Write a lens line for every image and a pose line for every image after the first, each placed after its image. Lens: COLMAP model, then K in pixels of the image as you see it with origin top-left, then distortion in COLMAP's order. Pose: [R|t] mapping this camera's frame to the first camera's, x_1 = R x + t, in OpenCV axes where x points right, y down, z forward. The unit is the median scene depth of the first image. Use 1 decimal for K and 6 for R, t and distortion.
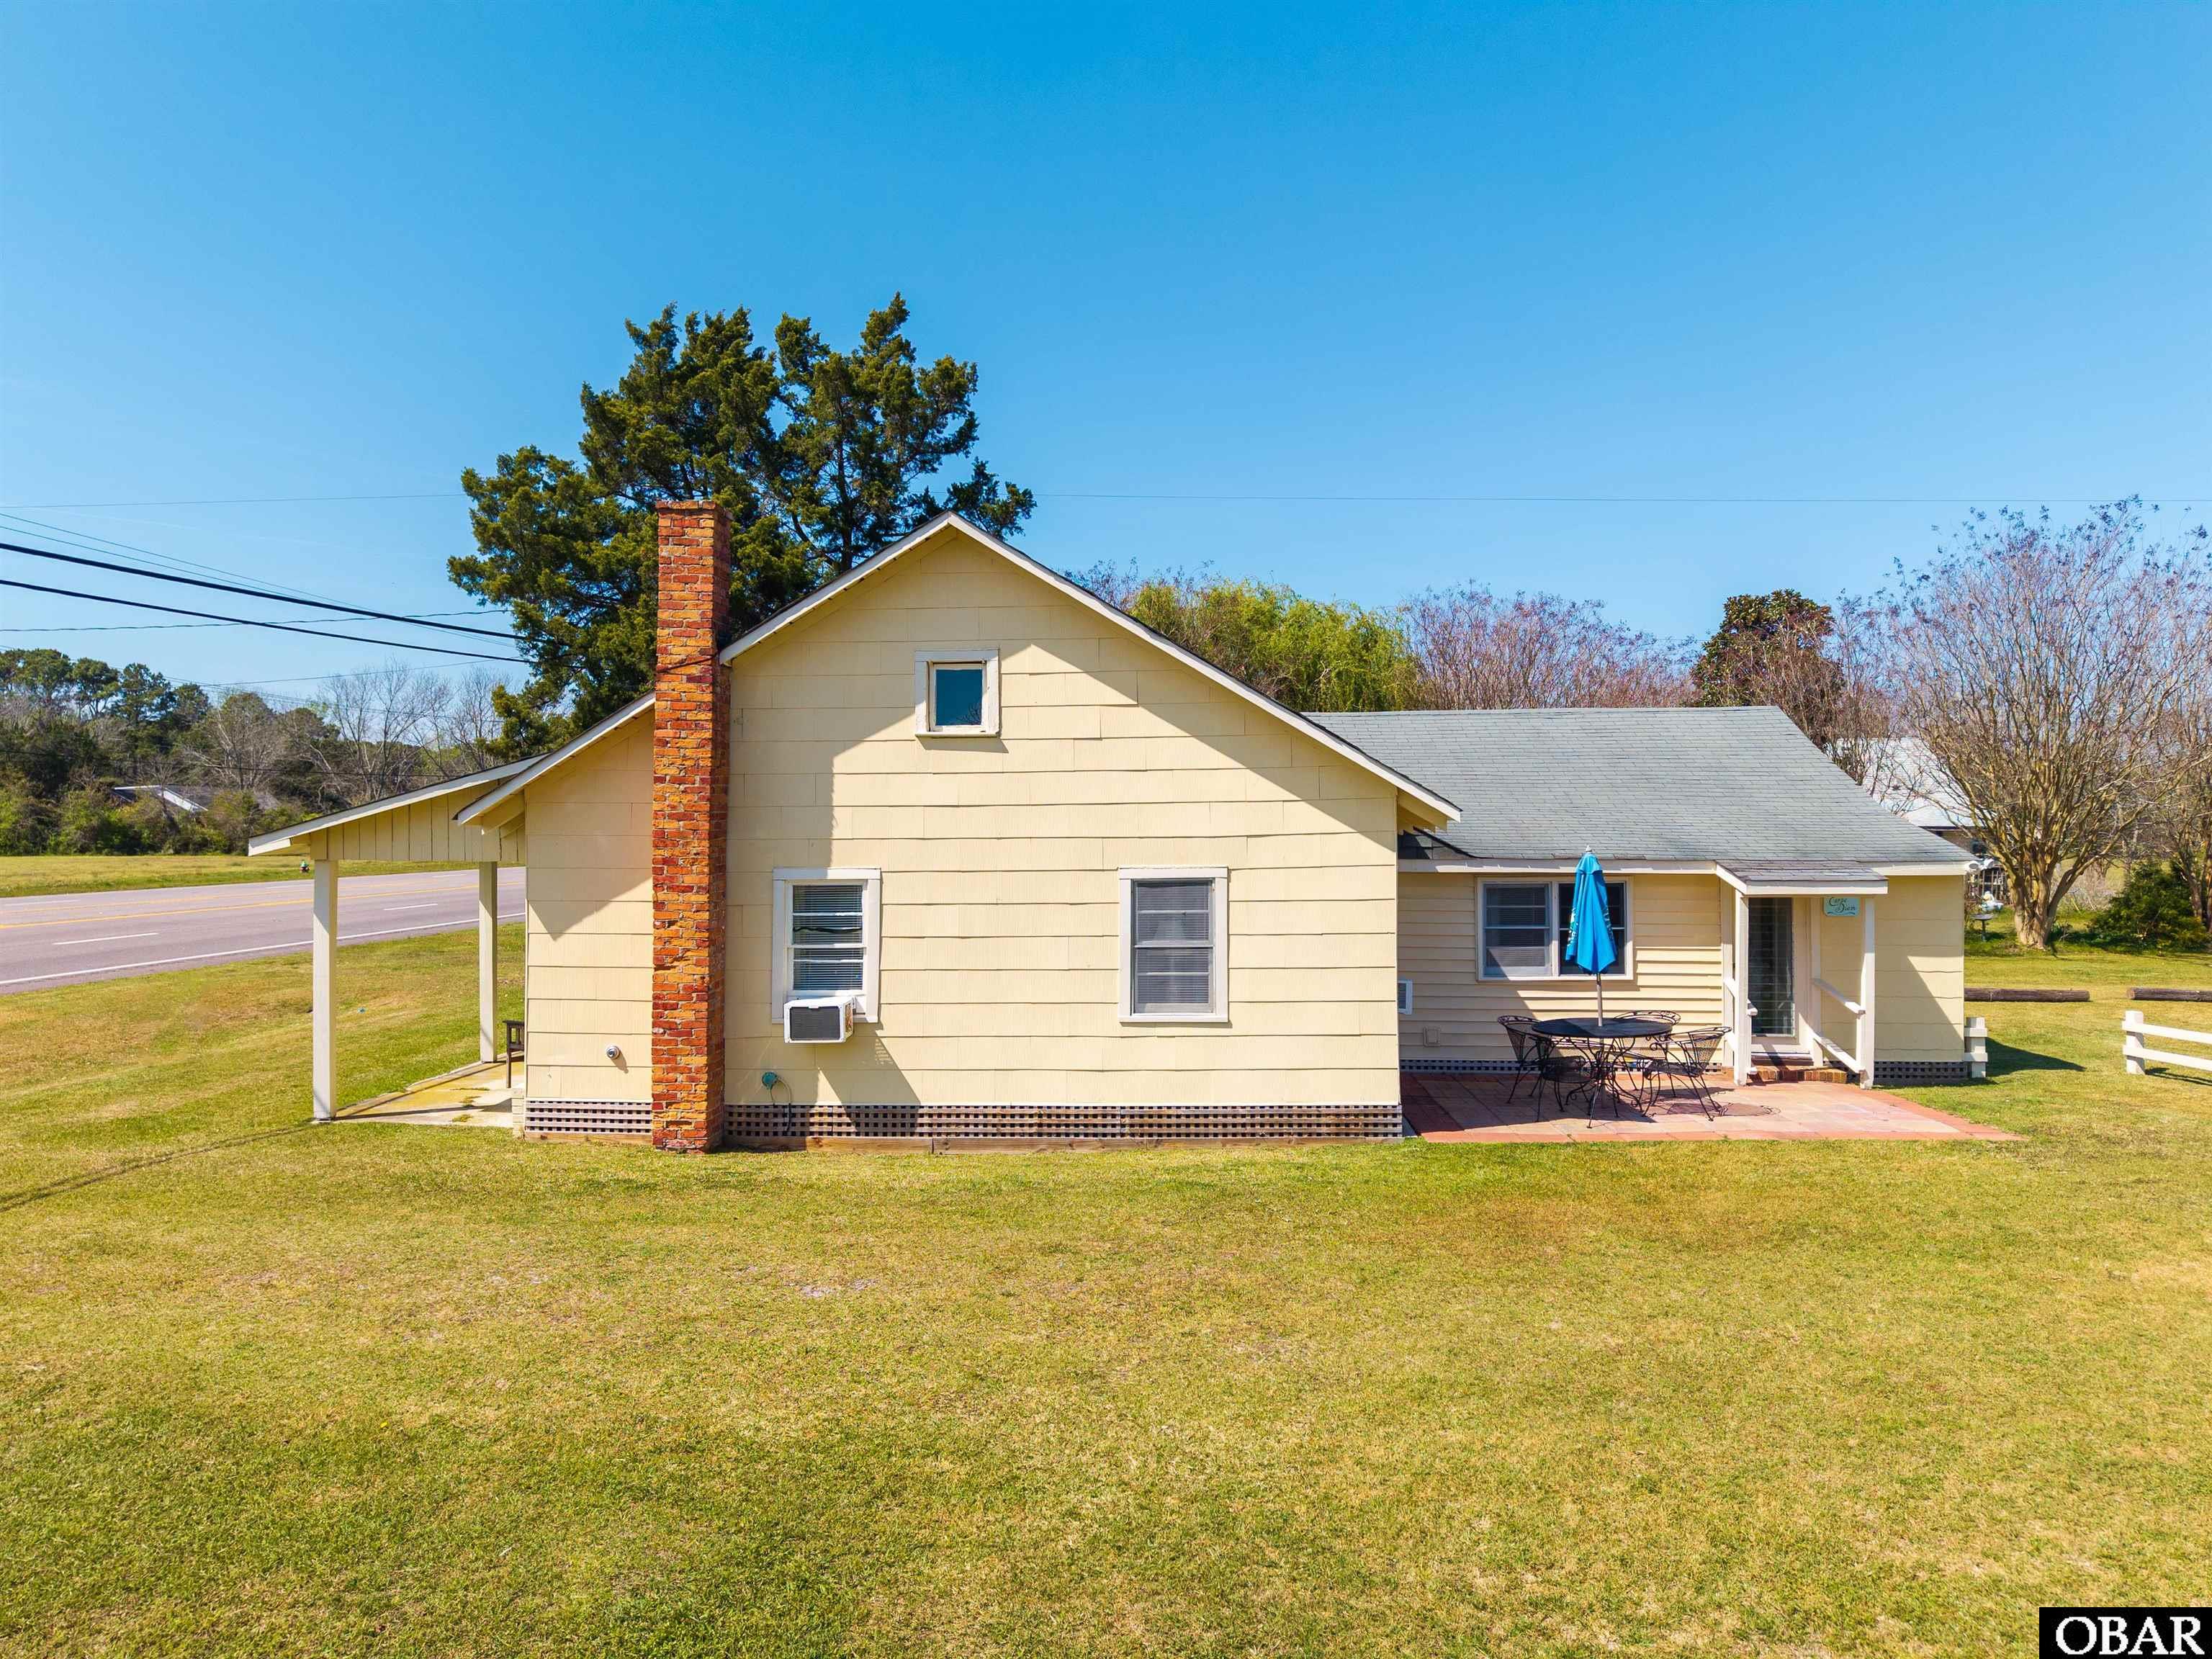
lens RADIAL K [[1491.3, 0, 1156.3], [0, 1491.3, 810.4], [0, 0, 1]] dist [0.017362, -0.020031]
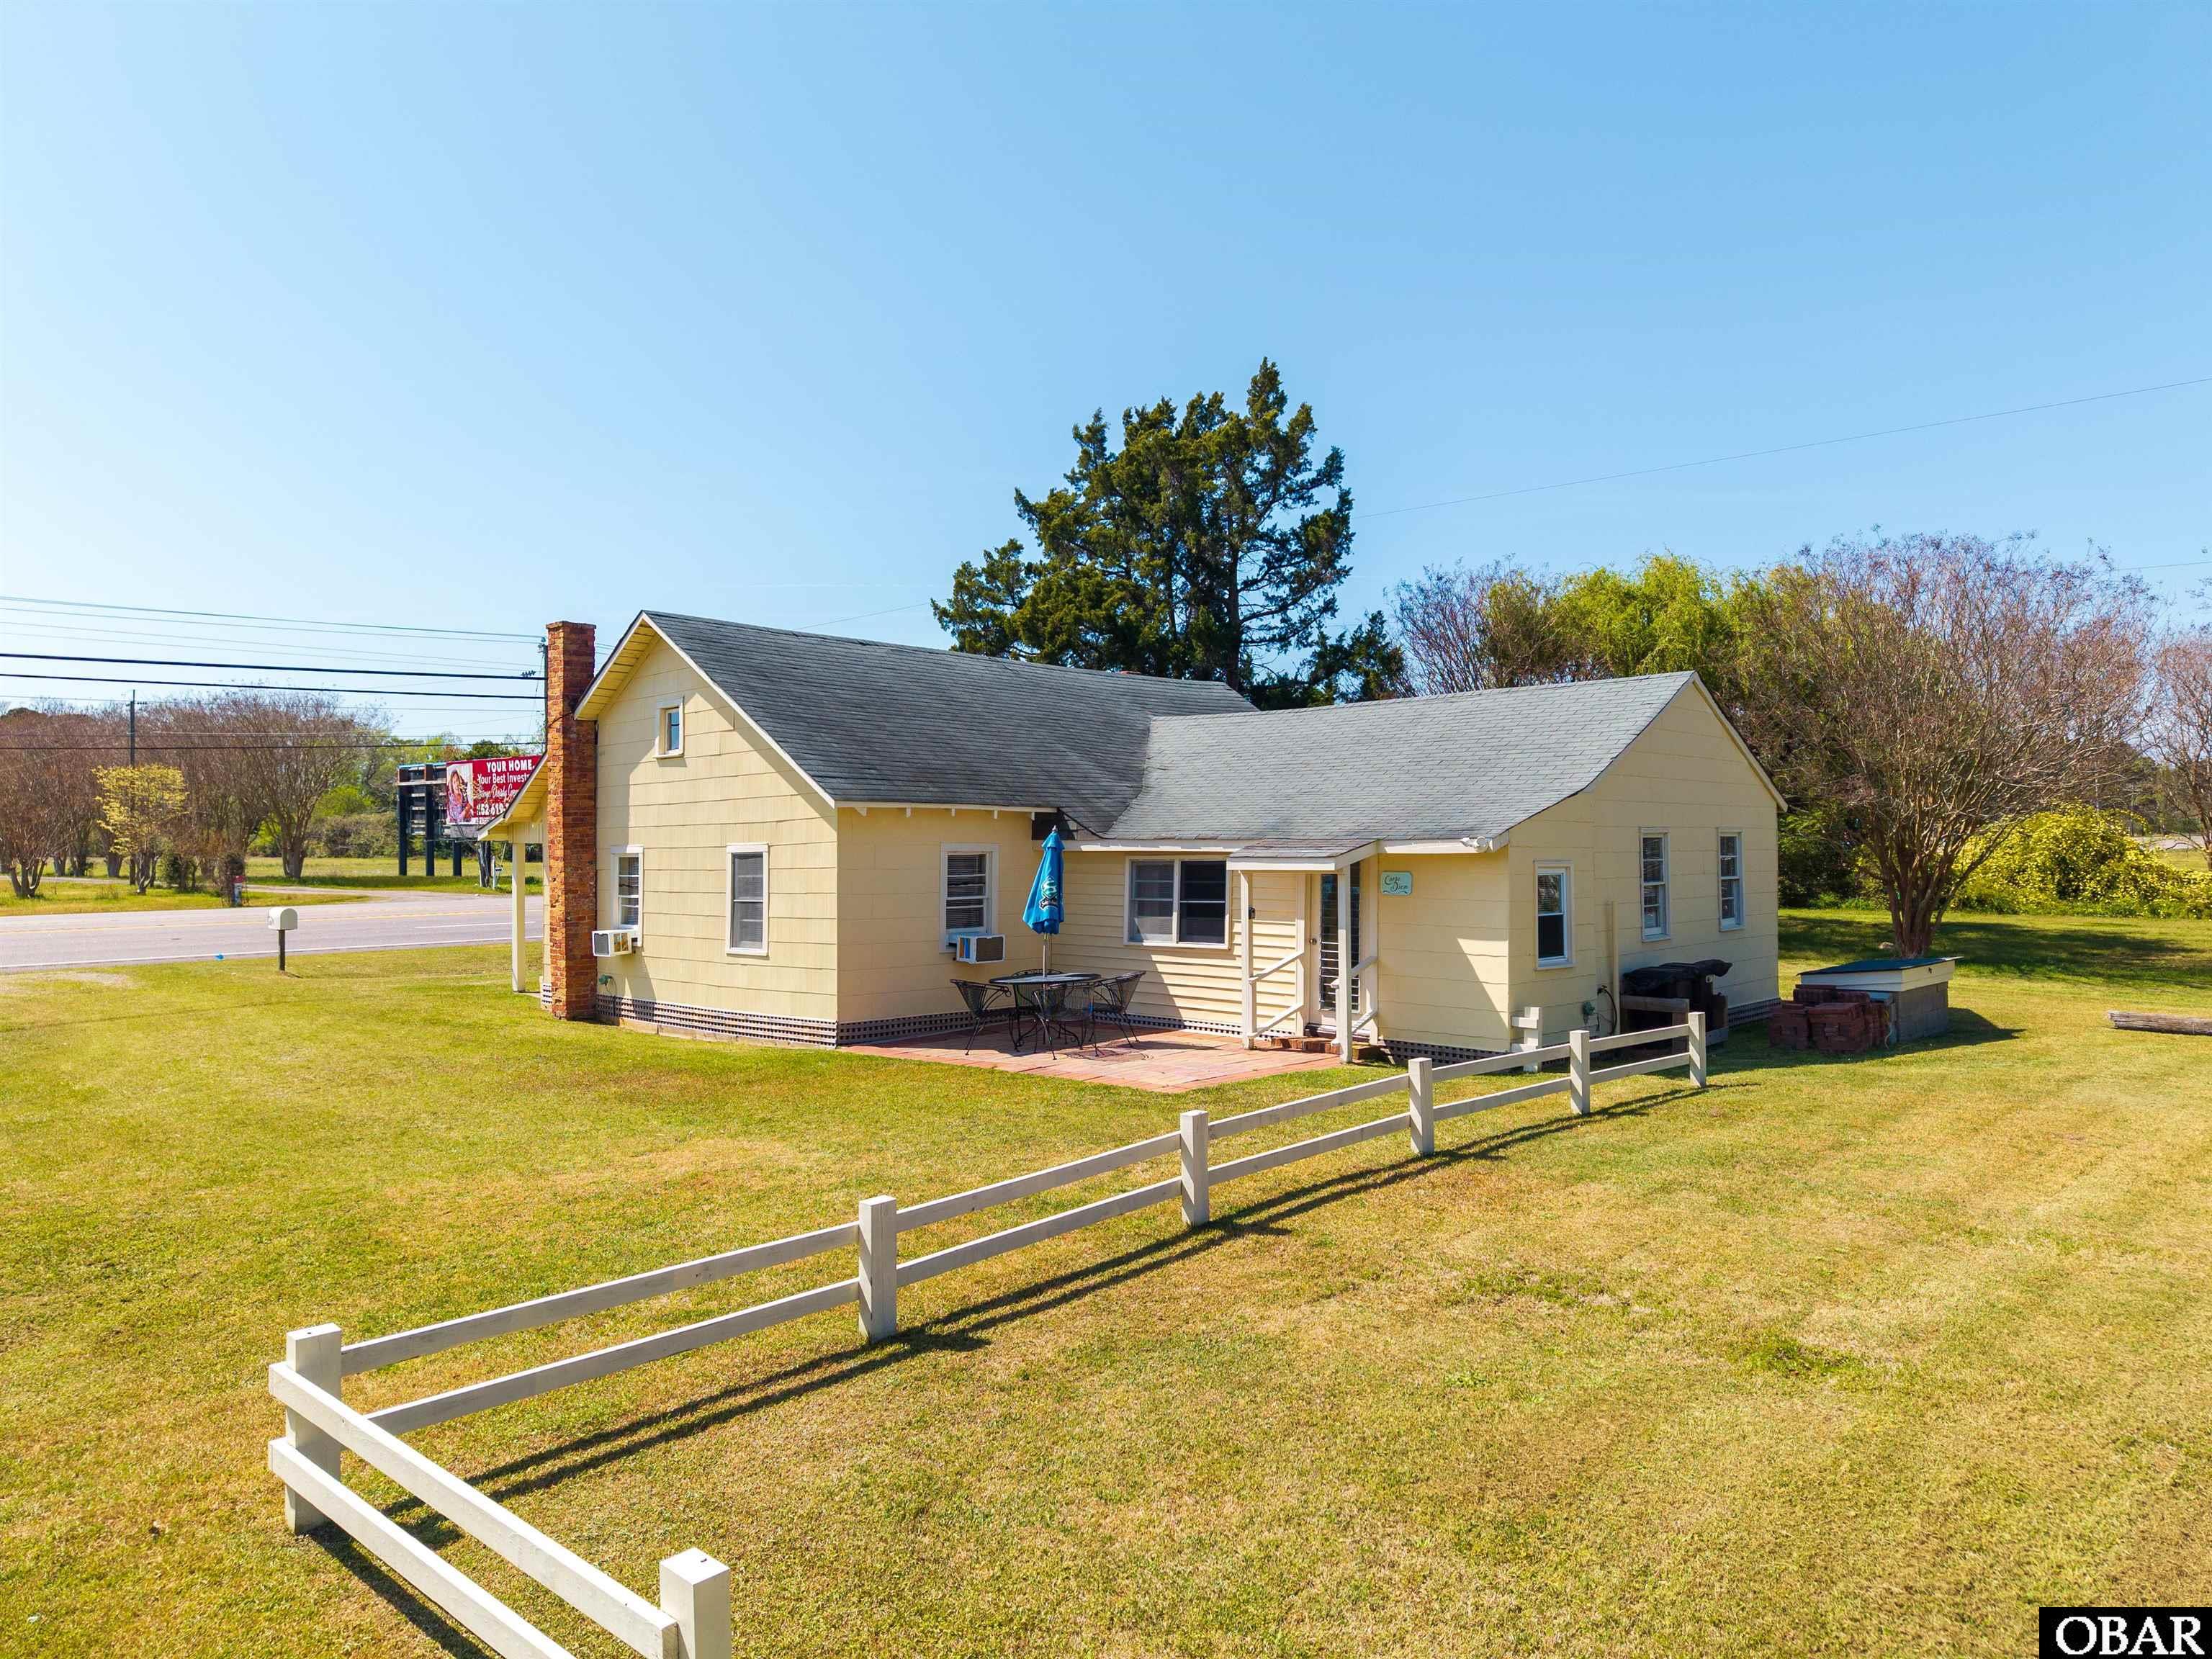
lens RADIAL K [[1491.3, 0, 1171.6], [0, 1491.3, 831.5], [0, 0, 1]] dist [0.017362, -0.020031]
pose [[0.758703, -0.011012, -0.651344, 1.222904], [0.019010, 0.999806, 0.005240, 0.025834], [0.651159, -0.016358, 0.758765, 0.189284]]
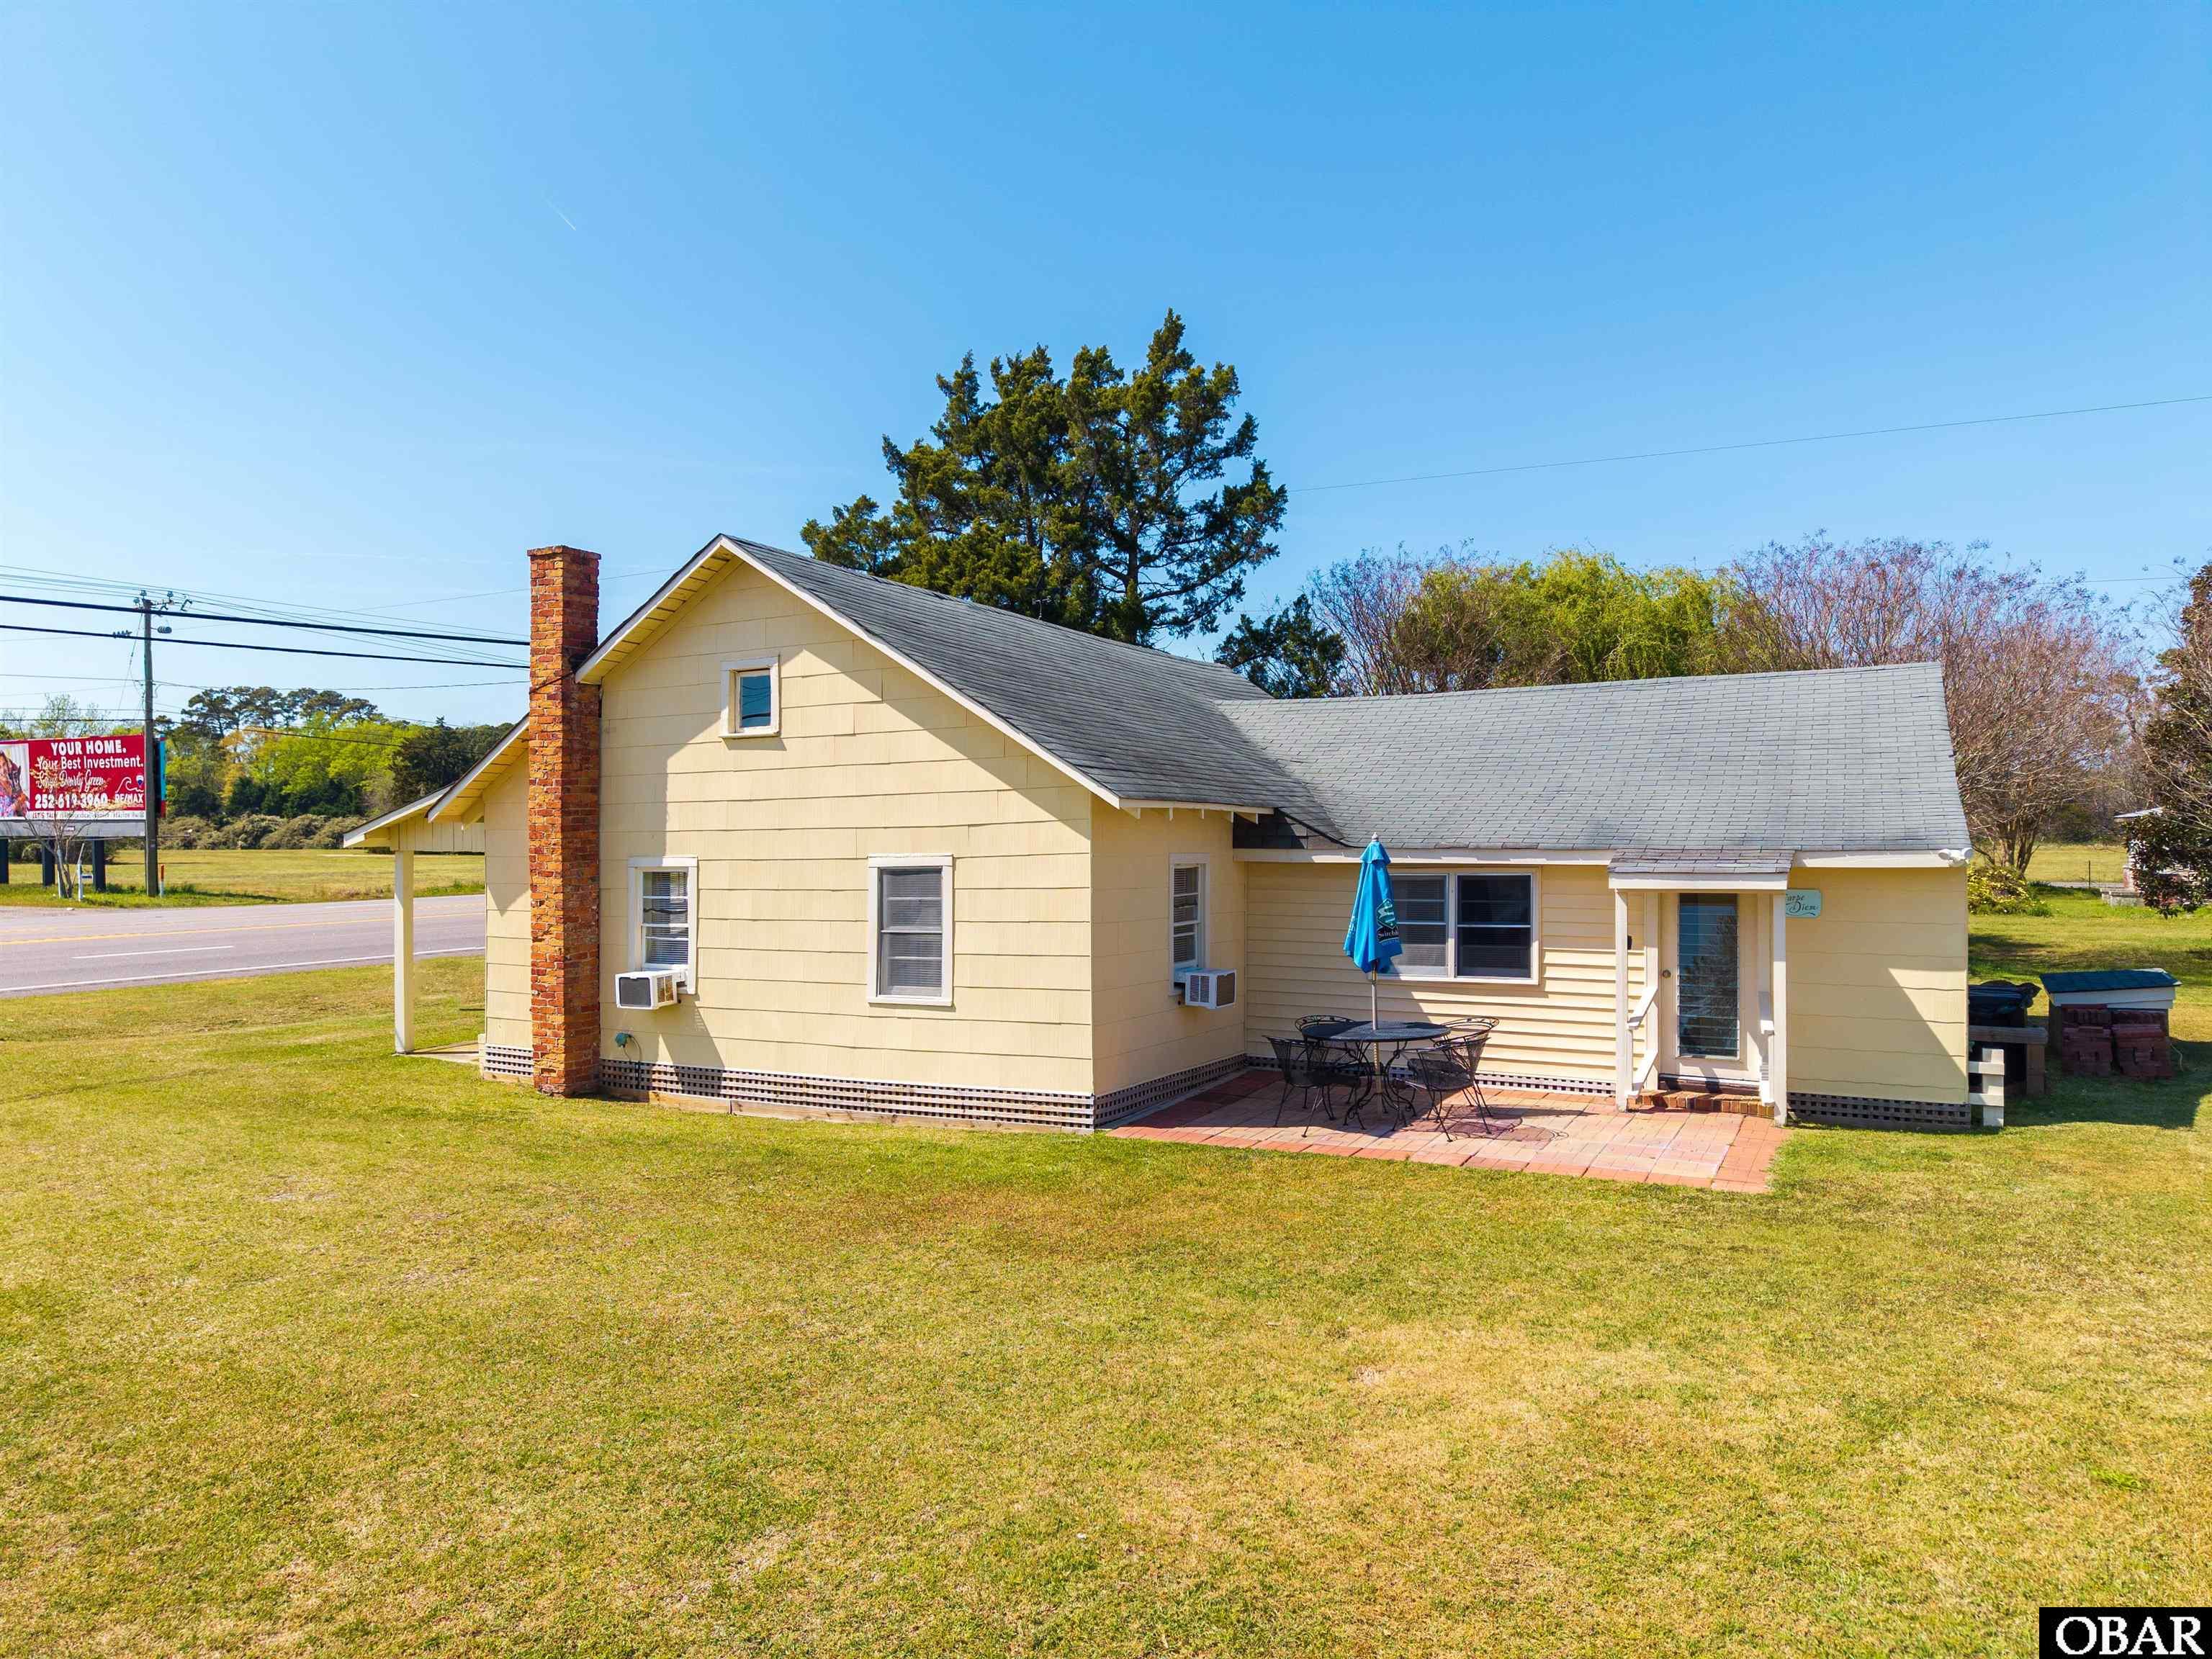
lens RADIAL K [[1491.3, 0, 1151.1], [0, 1491.3, 815.7], [0, 0, 1]] dist [0.017362, -0.020031]
pose [[0.902968, -0.012474, -0.429527, 0.606891], [0.014147, 0.999900, 0.000703, 0.011782], [0.429475, -0.006711, 0.903054, 0.129458]]
